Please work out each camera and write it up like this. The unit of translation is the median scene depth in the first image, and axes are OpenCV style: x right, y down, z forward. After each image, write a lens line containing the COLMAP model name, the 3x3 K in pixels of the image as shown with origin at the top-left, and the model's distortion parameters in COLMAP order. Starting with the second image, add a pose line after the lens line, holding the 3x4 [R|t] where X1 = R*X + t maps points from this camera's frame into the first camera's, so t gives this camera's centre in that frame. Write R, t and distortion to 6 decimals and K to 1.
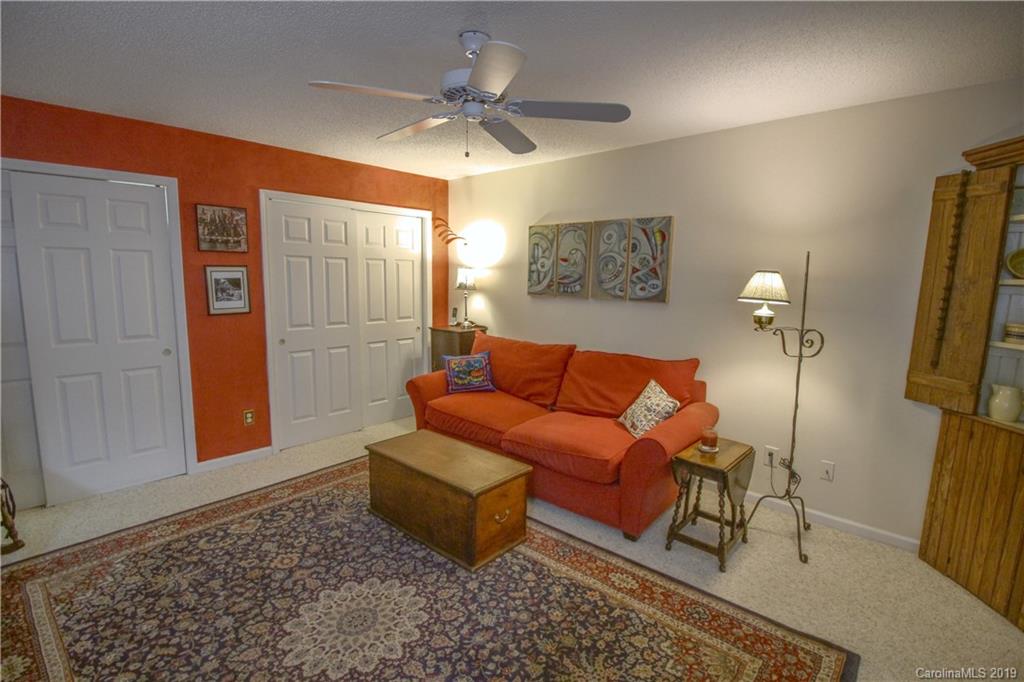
lens RADIAL K [[480.1, 0, 515.5], [0, 480.1, 341.4], [0, 0, 1]] dist [-0.010242, -0.001183]
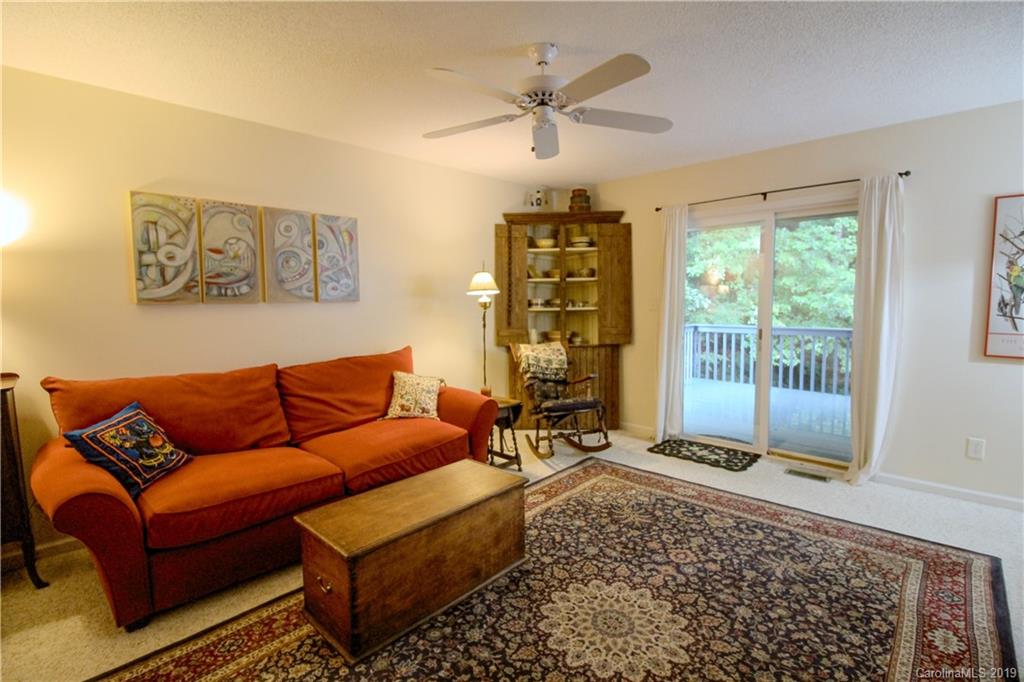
lens RADIAL K [[480.1, 0, 516.7], [0, 480.1, 342.9], [0, 0, 1]] dist [-0.010242, -0.001183]
pose [[0.029003, -0.110210, 0.993485, -0.700618], [0.142204, 0.984249, 0.105034, -0.051232], [-0.989412, 0.138231, 0.044219, 0.615602]]
